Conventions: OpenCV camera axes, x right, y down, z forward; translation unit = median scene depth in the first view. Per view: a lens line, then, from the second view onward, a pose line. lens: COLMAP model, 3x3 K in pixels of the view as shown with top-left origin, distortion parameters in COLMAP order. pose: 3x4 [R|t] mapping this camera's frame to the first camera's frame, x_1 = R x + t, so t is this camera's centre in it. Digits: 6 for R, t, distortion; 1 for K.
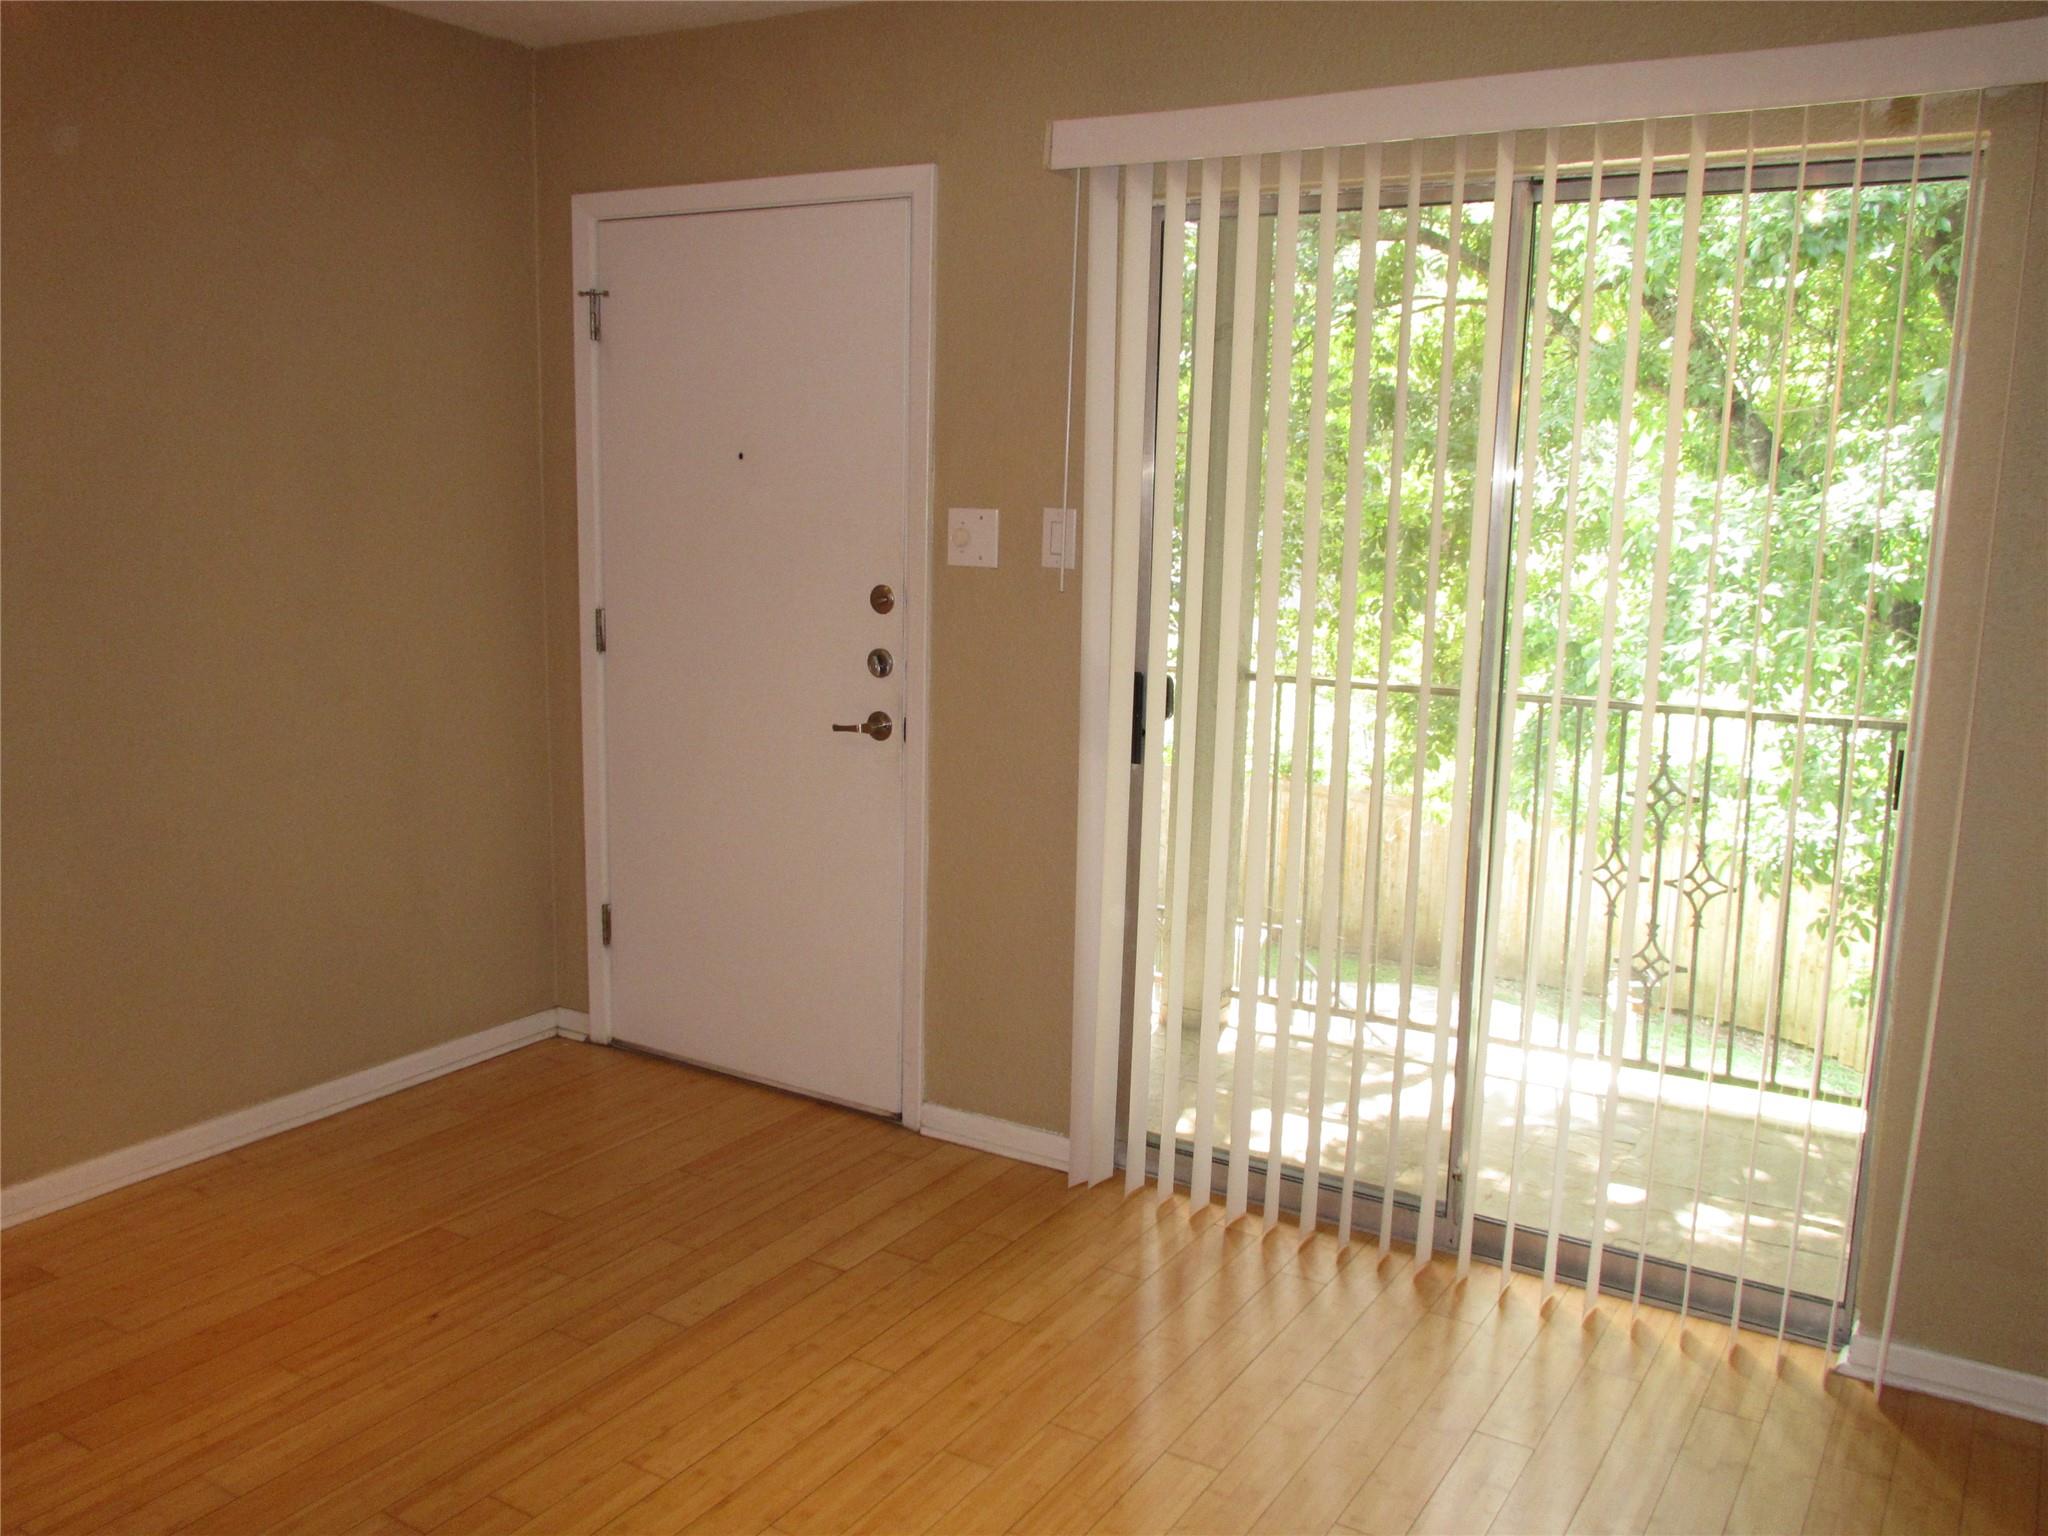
lens RADIAL K [[1717.1, 0, 1024.0], [0, 1717.1, 768.0], [0, 0, 1]] dist [-0.008627, 0.001220]
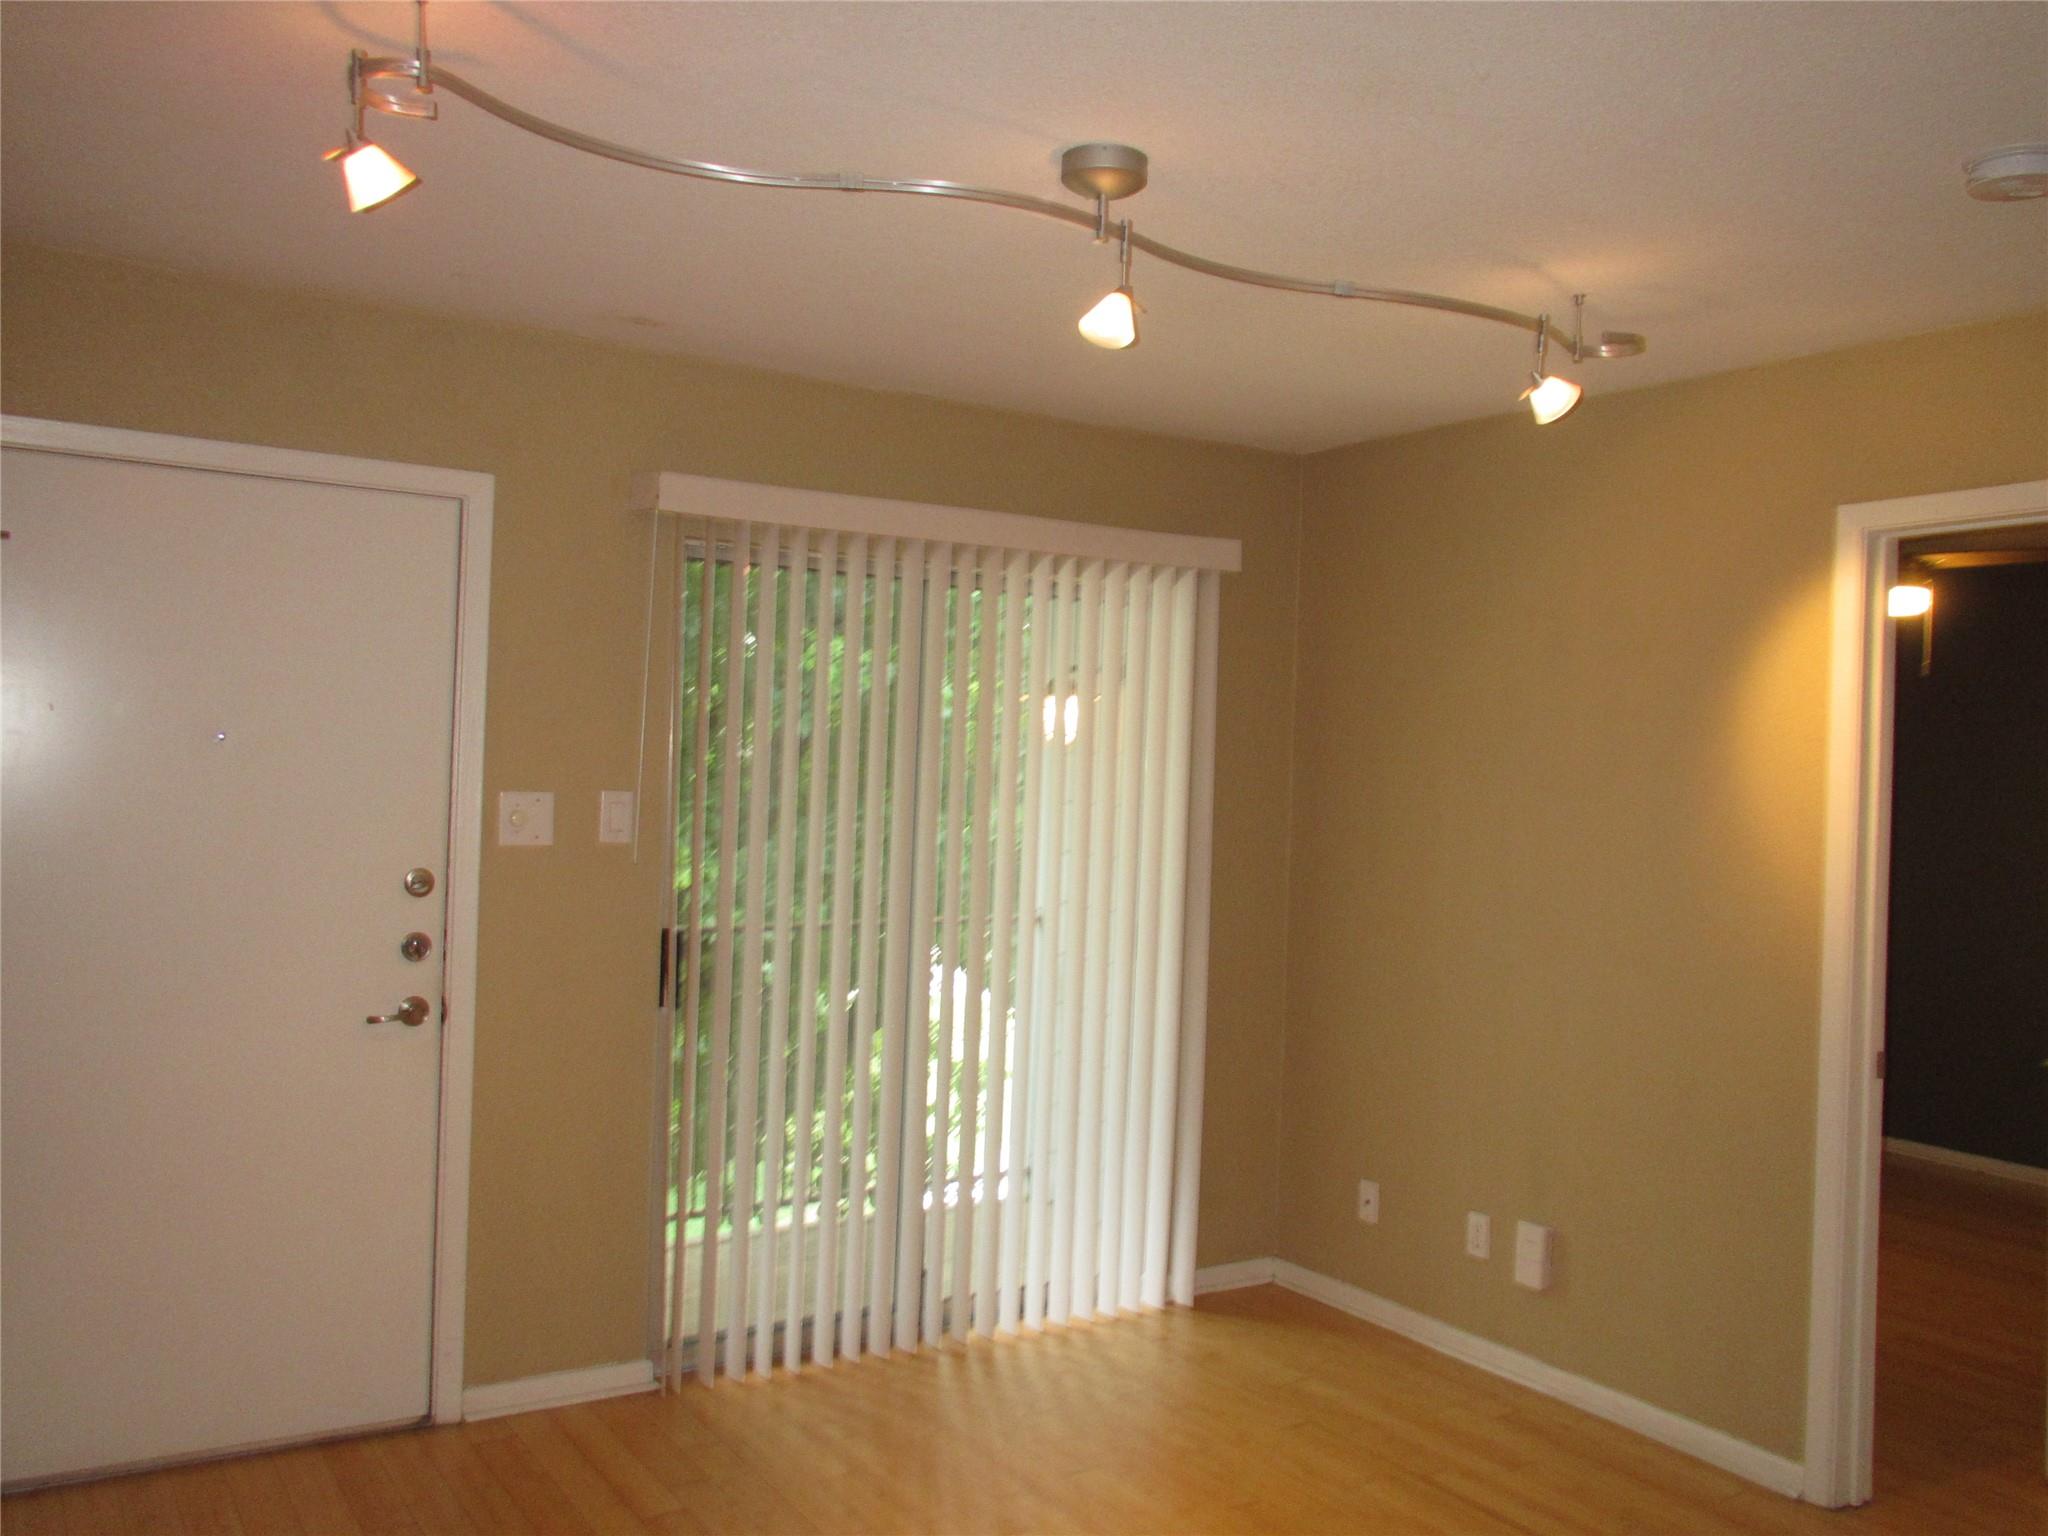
lens RADIAL K [[1717.1, 0, 1024.0], [0, 1717.1, 768.0], [0, 0, 1]] dist [-0.008627, 0.001220]
pose [[0.447724, -0.014750, 0.894050, -0.837342], [0.131525, 0.990075, -0.049531, -0.071141], [-0.884446, 0.139766, 0.445220, 0.243544]]
